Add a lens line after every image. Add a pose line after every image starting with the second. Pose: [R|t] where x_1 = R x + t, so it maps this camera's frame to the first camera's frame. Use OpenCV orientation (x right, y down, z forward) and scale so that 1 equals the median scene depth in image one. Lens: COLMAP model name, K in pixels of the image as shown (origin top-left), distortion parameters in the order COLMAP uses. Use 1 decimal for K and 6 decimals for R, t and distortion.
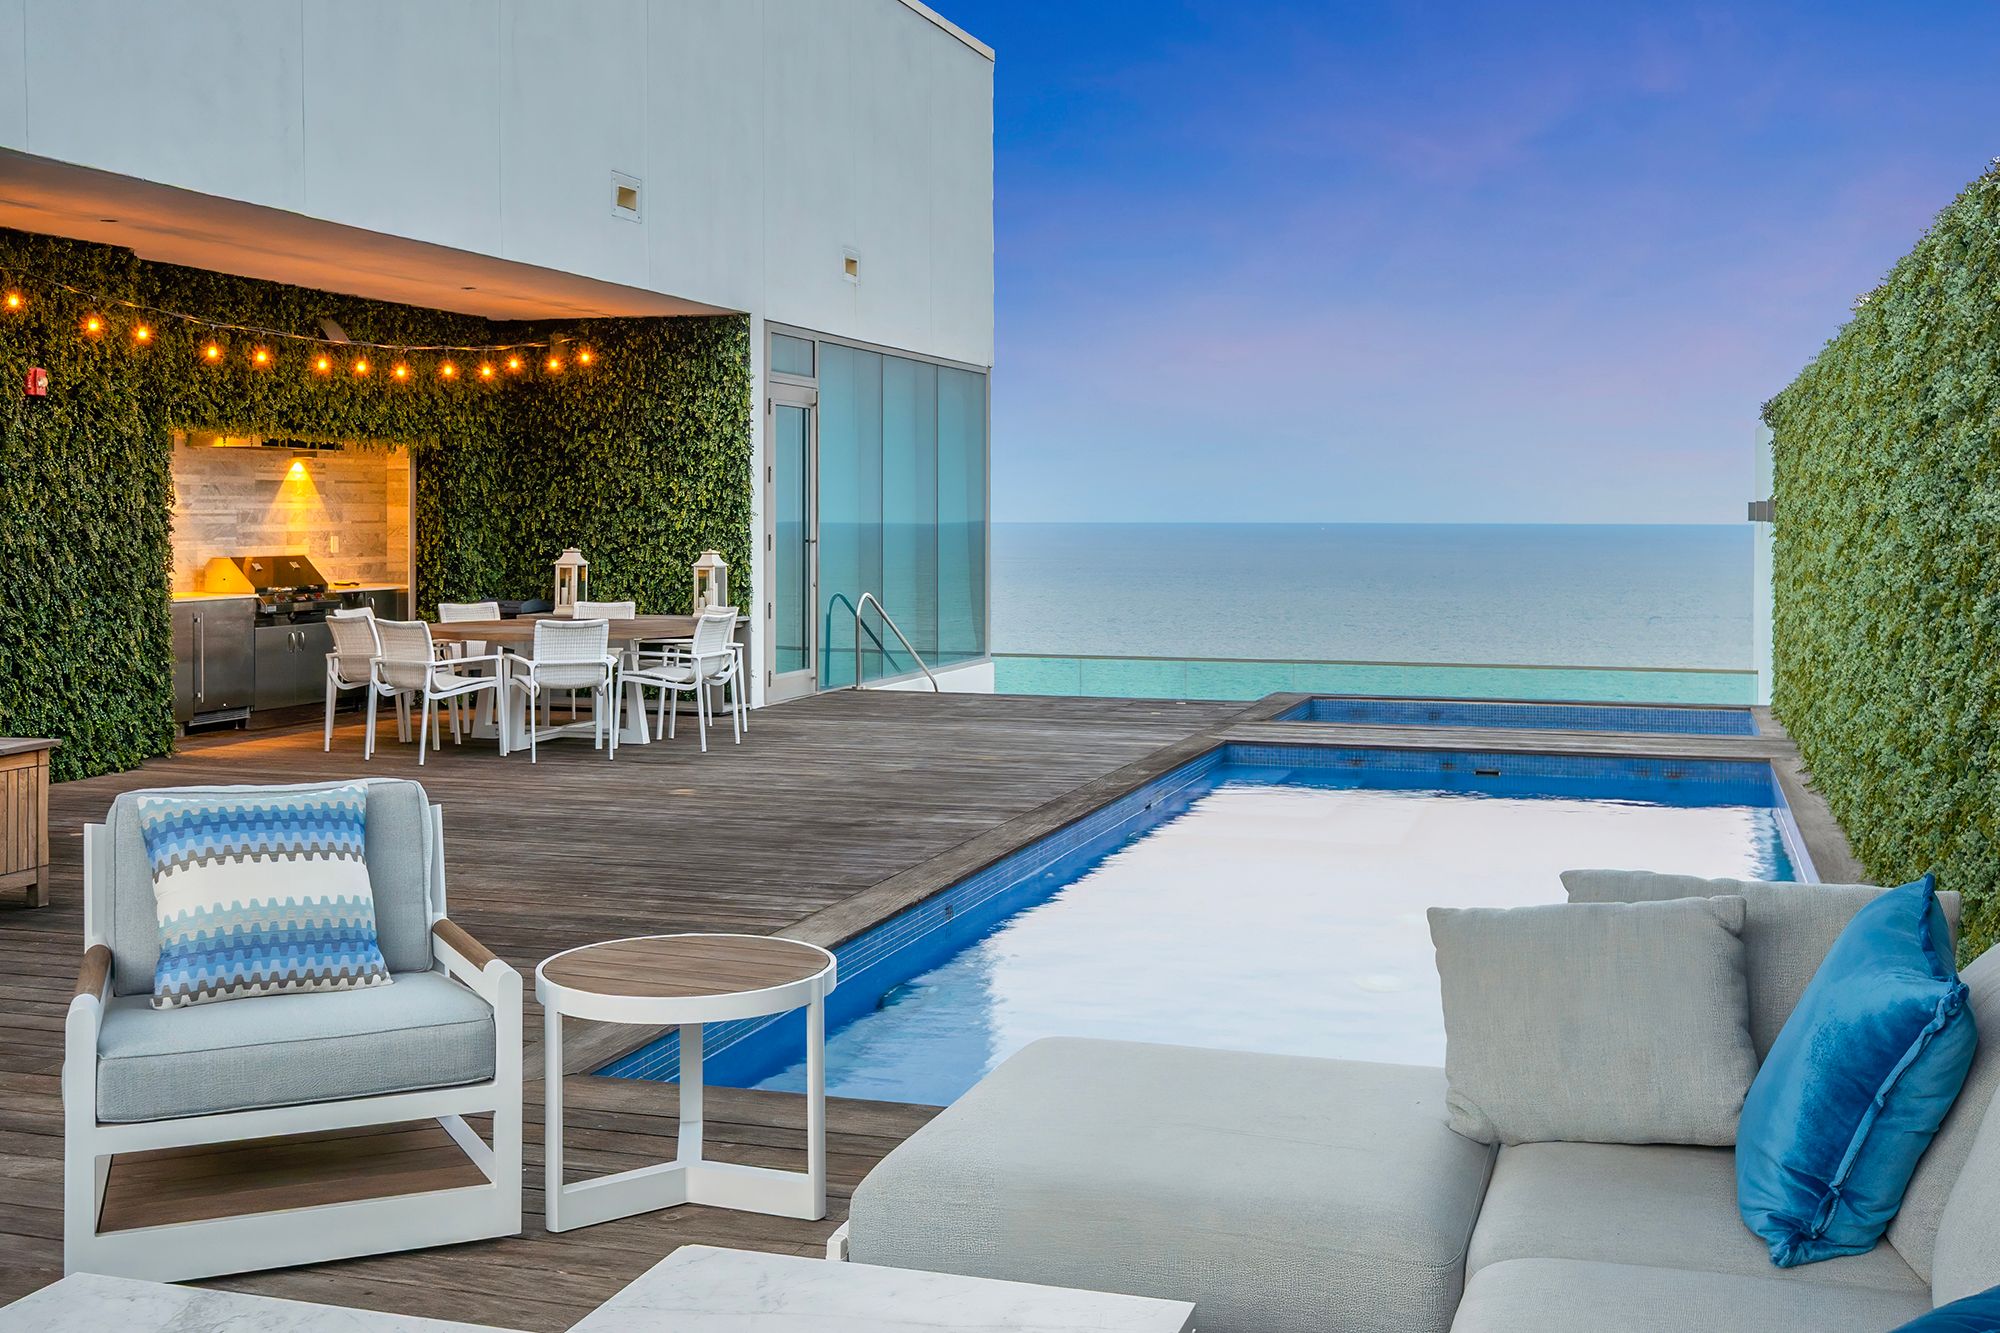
lens RADIAL K [[2104.3, 0, 1000.0], [0, 2104.3, 666.5], [0, 0, 1]] dist [0.001360, 0.015011]
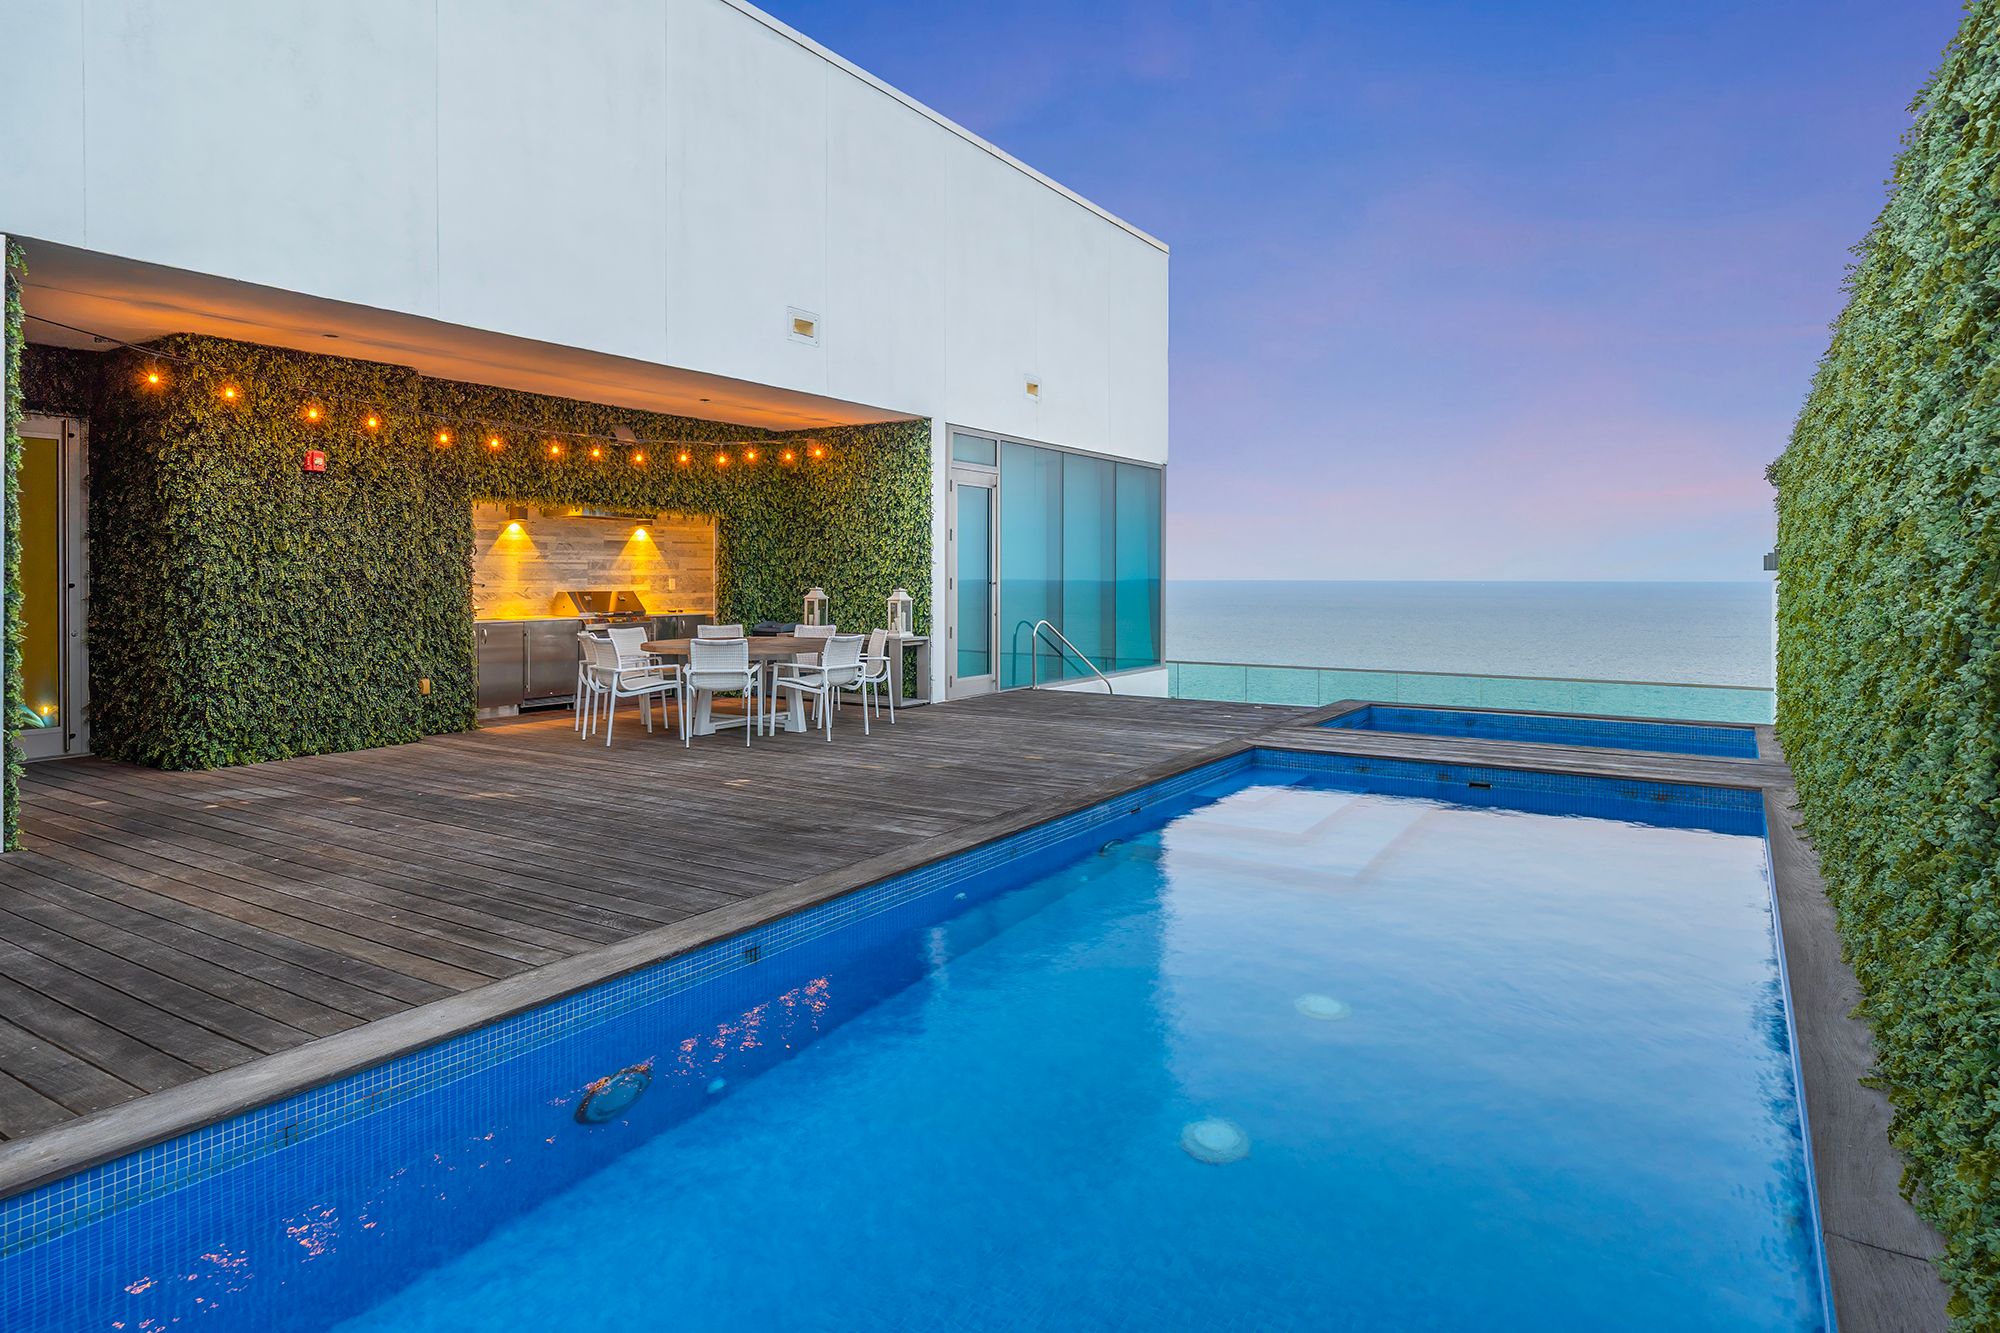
lens RADIAL K [[1143.2, 0, 997.4], [0, 1143.2, 626.7], [0, 0, 1]] dist [-0.000824, 0.000016]
pose [[0.964999, 0.011813, -0.261989, 0.124207], [-0.019249, 0.999481, -0.025833, -0.012209], [0.261548, 0.029972, 0.964725, 0.296246]]
